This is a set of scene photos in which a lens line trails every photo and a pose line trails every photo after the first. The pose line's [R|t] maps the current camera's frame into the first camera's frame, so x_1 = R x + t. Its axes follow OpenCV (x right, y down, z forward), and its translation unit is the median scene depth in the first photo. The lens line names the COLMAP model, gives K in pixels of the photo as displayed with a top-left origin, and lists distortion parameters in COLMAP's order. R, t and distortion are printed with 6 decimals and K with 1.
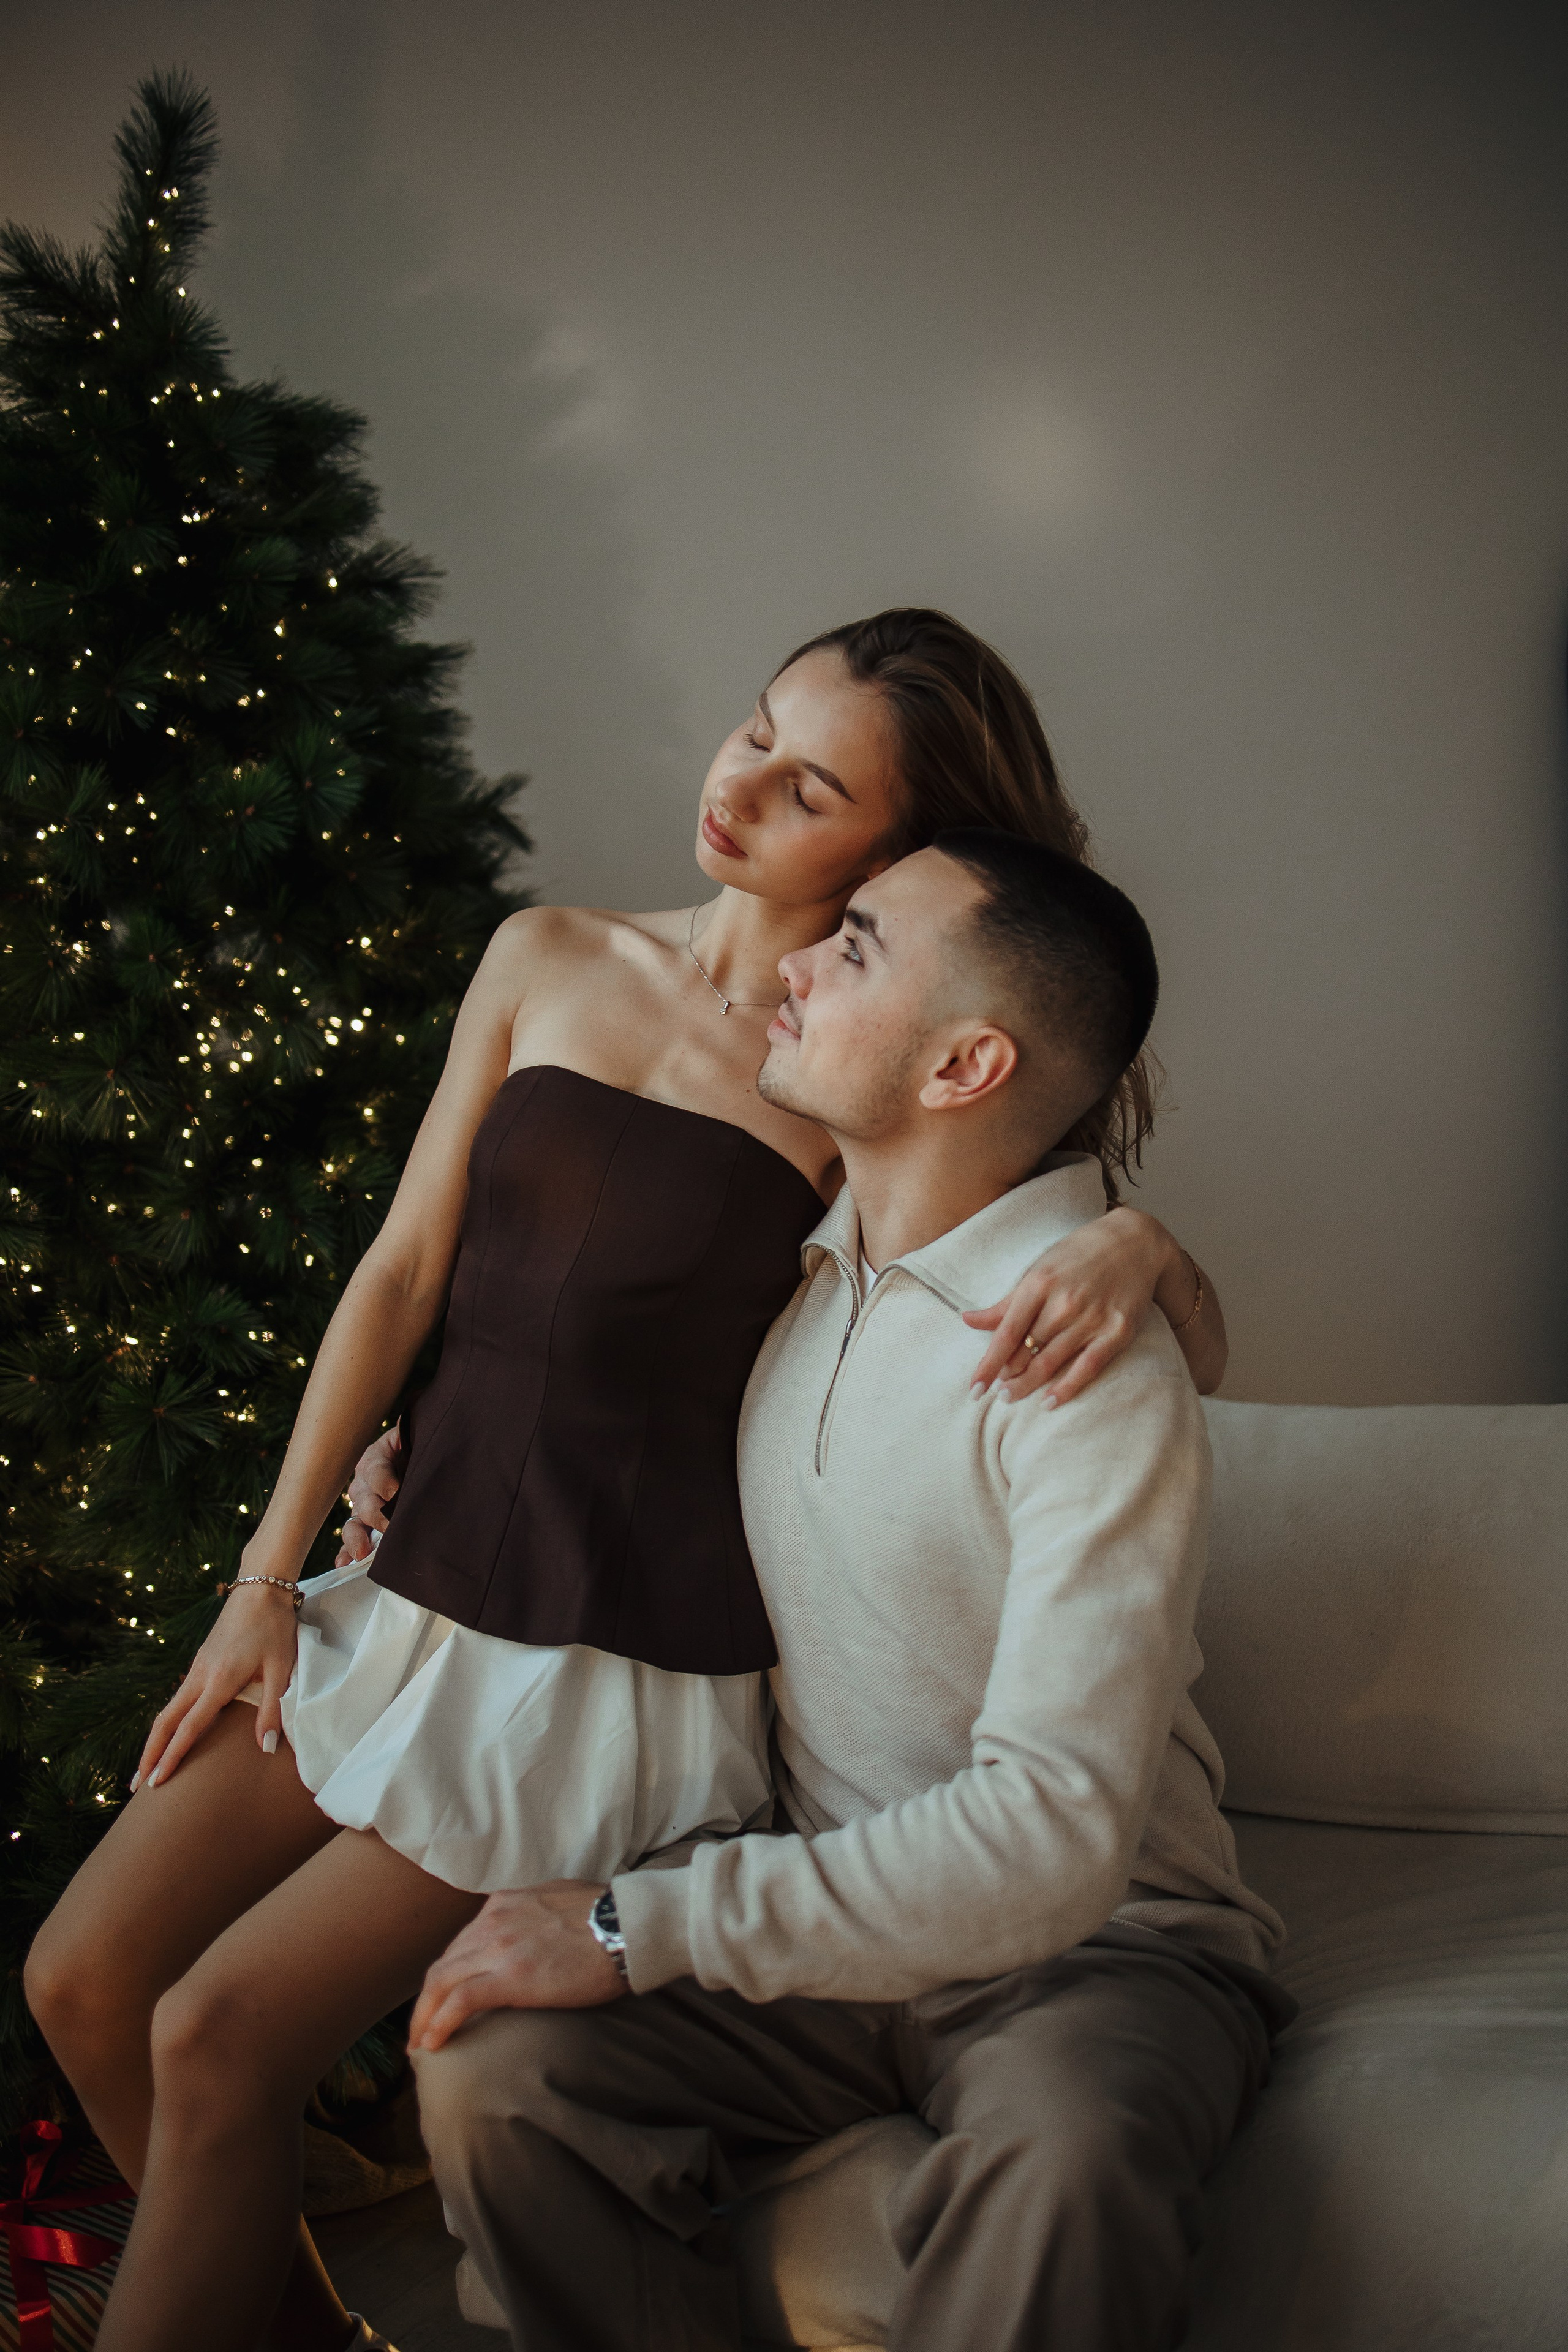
lens RADIAL K [[2452.1, 0, 741.6], [0, 2452.1, 1185.0], [0, 0, 1]] dist [-0.037255, 0.000000]
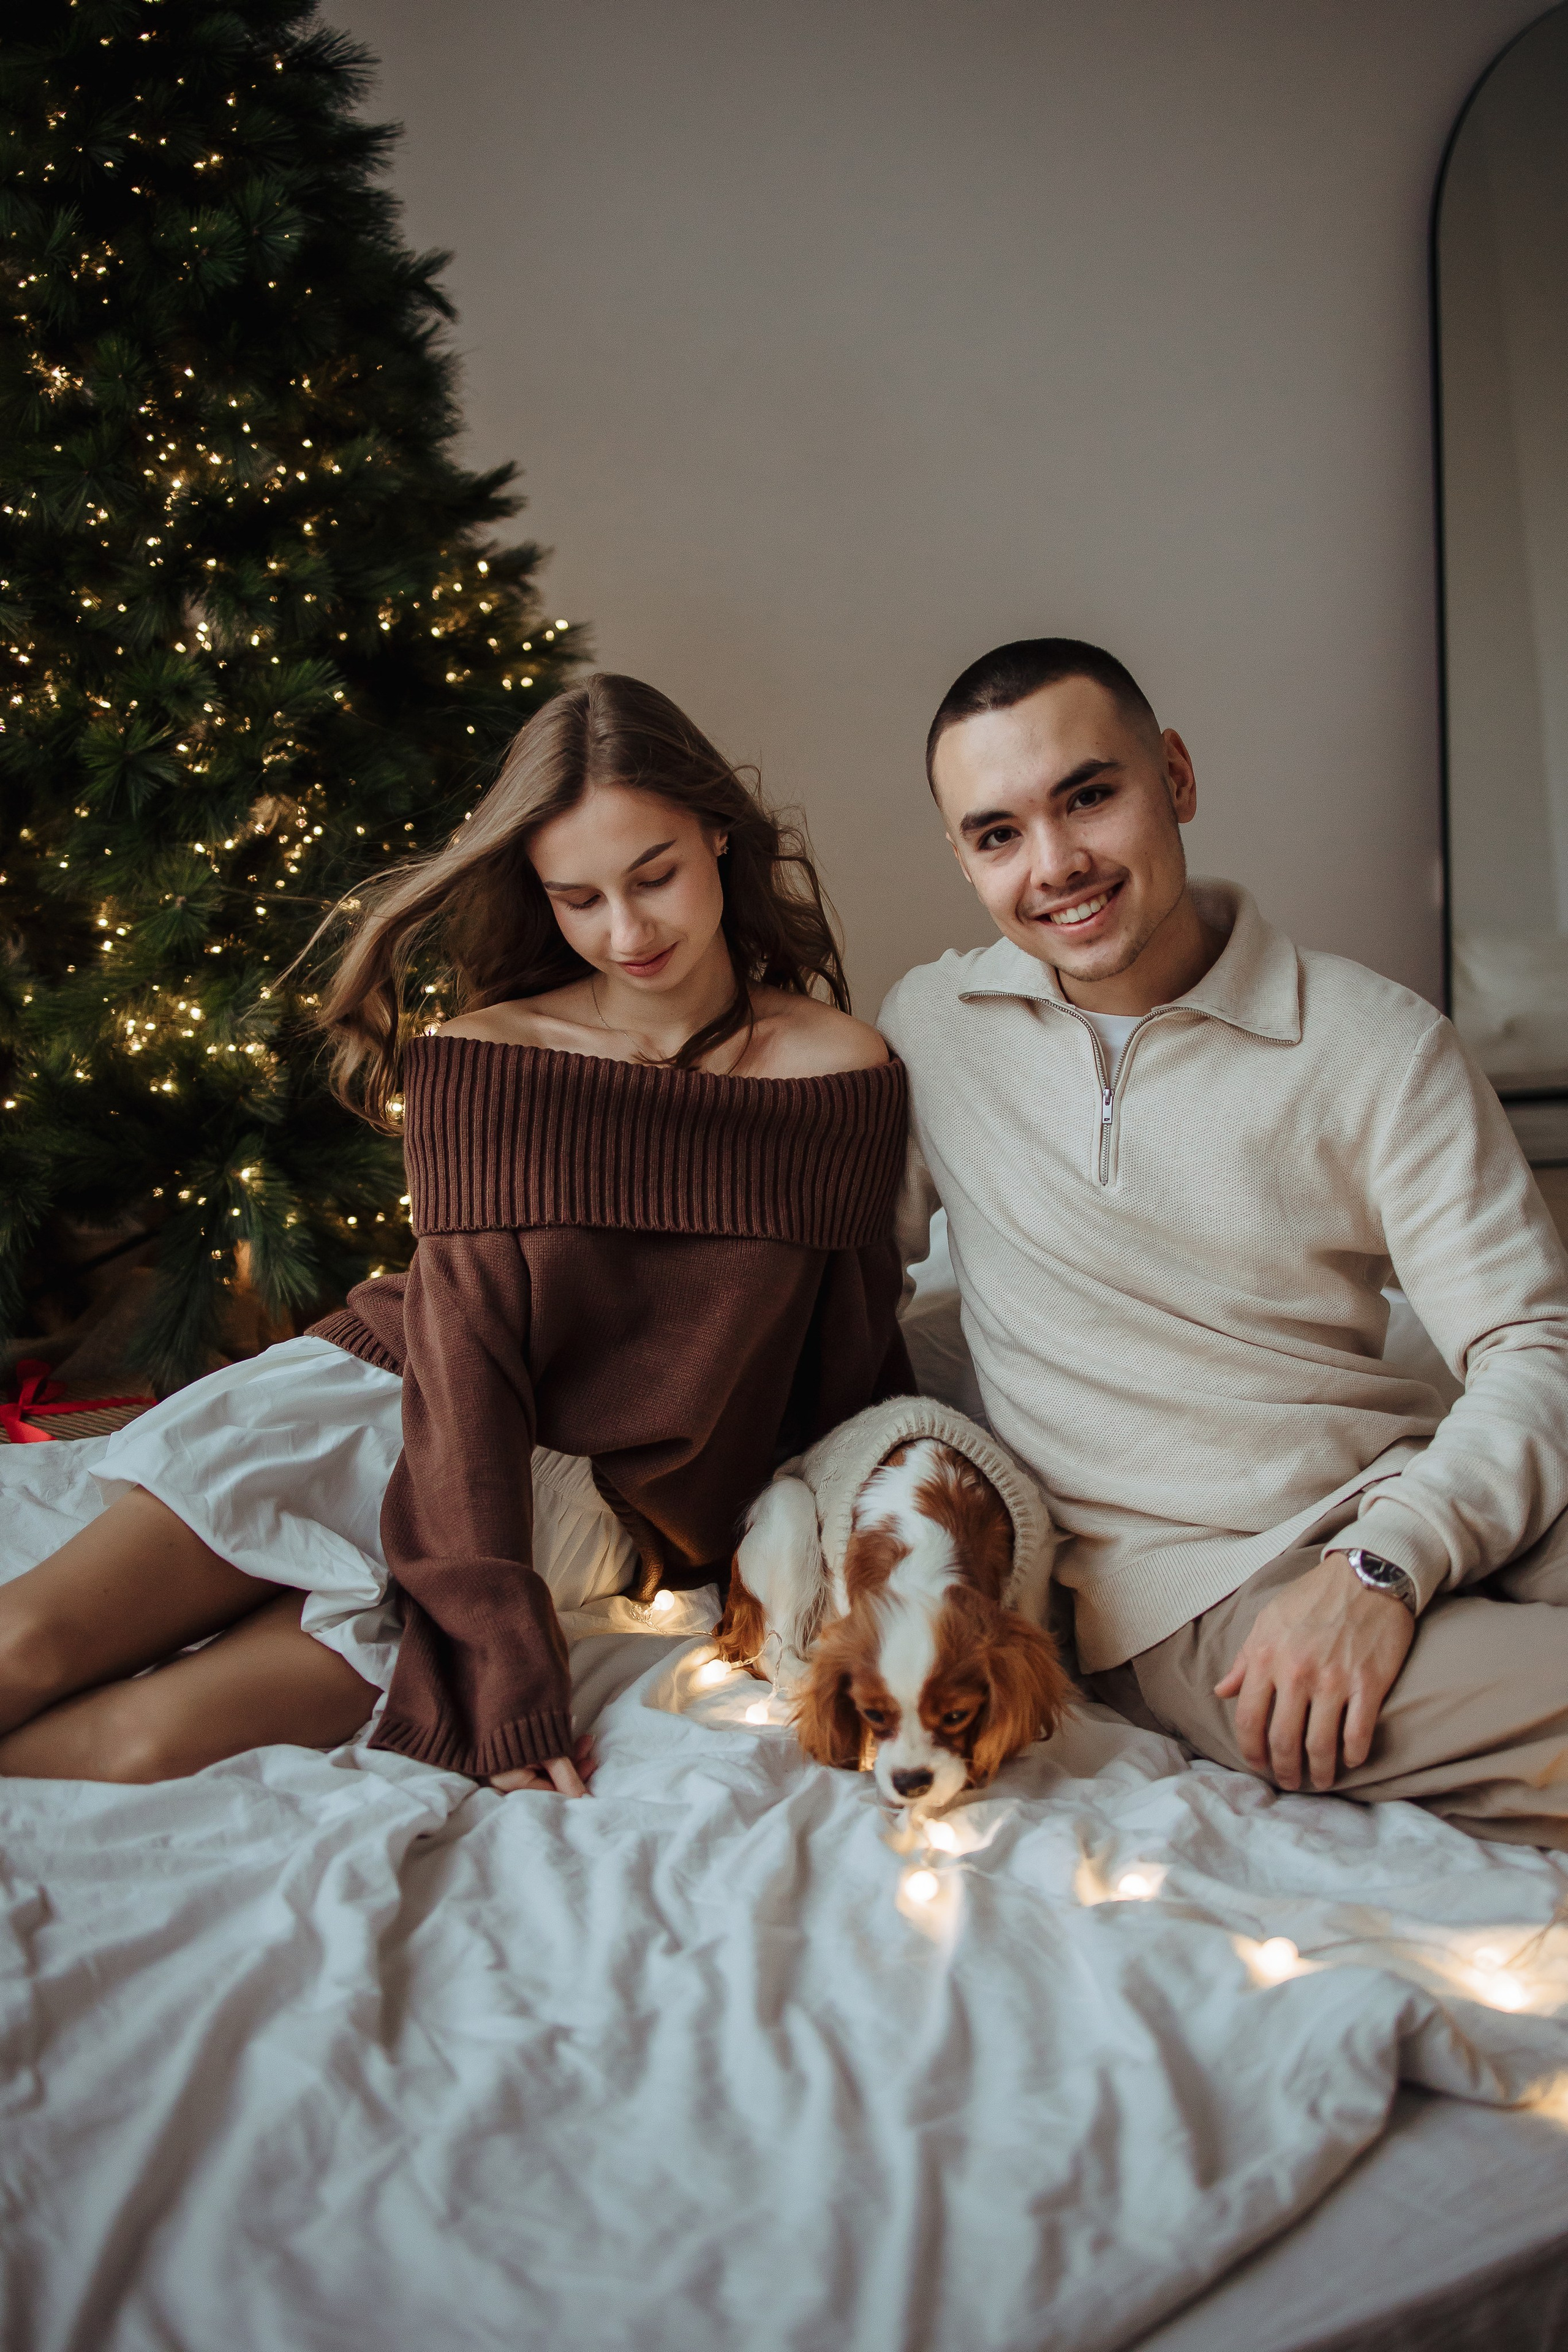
lens RADIAL K [[2452.1, 0, 768.0], [0, 2452.1, 1159.5], [0, 0, 1]] dist [-0.037255, 0.000000]
pose [[0.999646, 0.017422, 0.020128, 0.048293], [-0.019679, 0.992820, 0.117992, 0.127326], [-0.017927, -0.118346, 0.992811, -0.192959]]
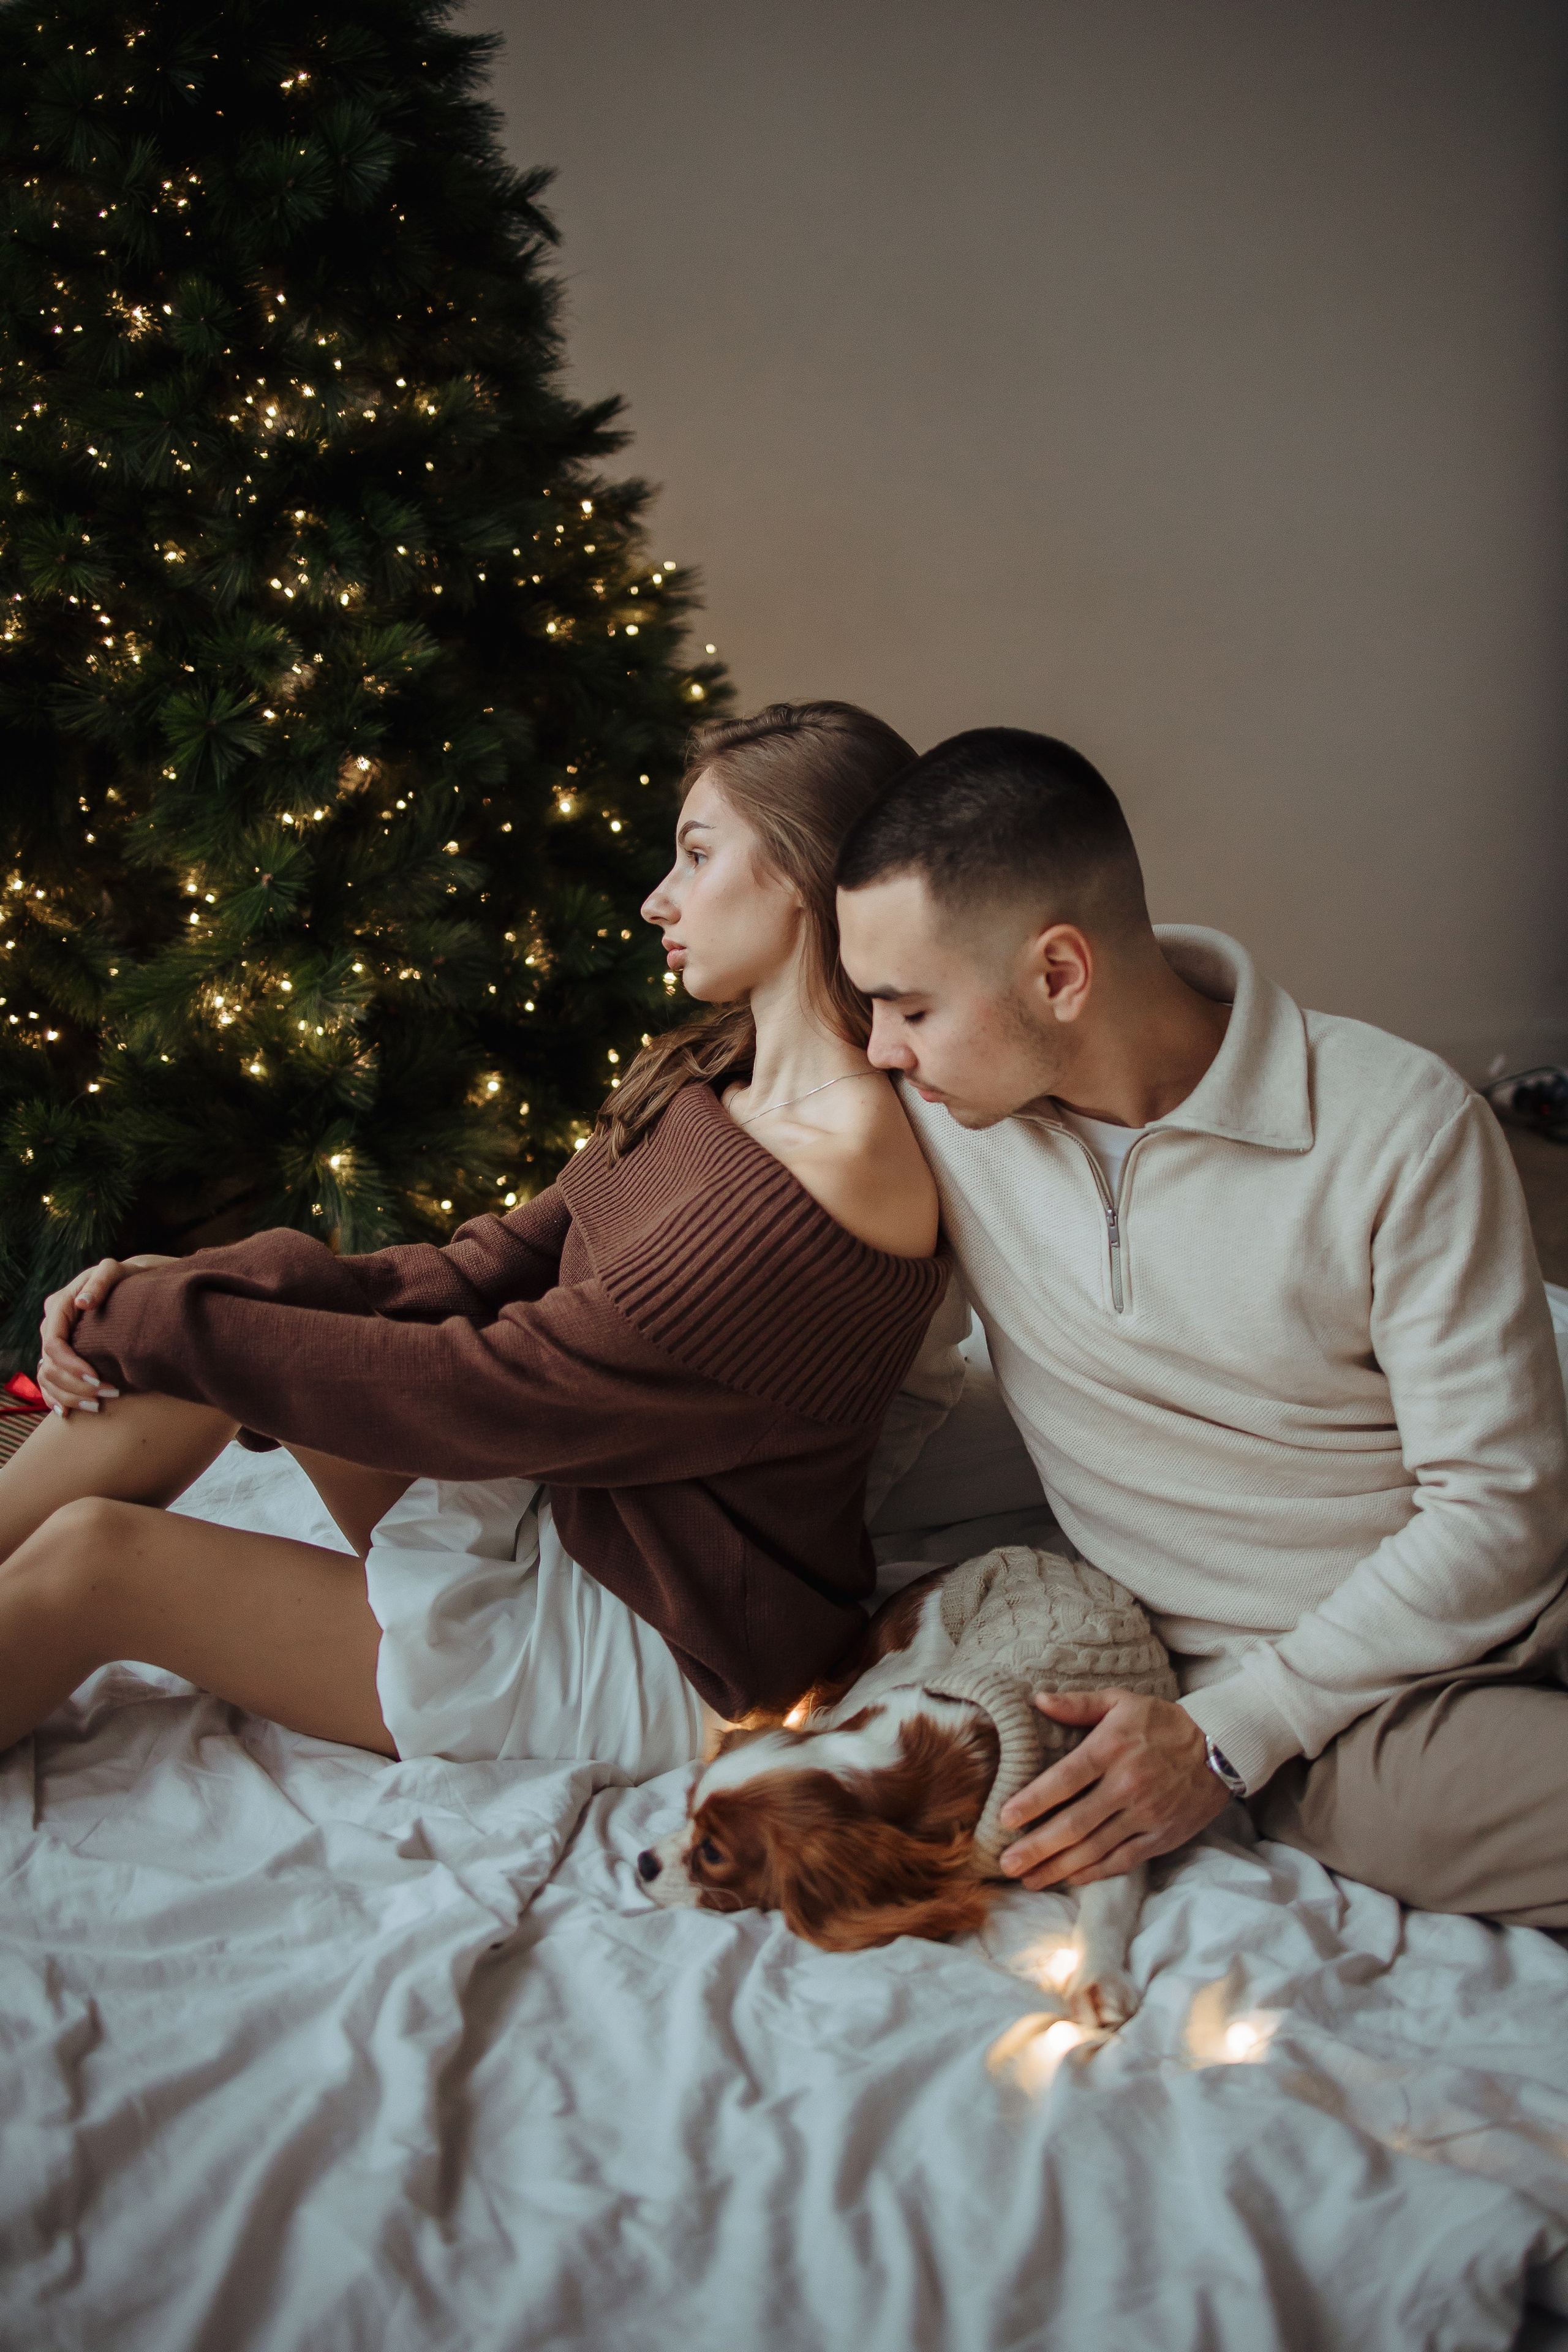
lens RADIAL K [[2452.1, 0, 778.2], [0, 2452.1, 1173.8], [0, 0, 1]] dist [-0.037255, 0.000000]
pose [[0.999256, 0.027400, -0.027131, 0.056485], [-0.022023, 0.983106, 0.181708, 0.076847], [0.031652, -0.180975, 0.982978, -0.136562]]
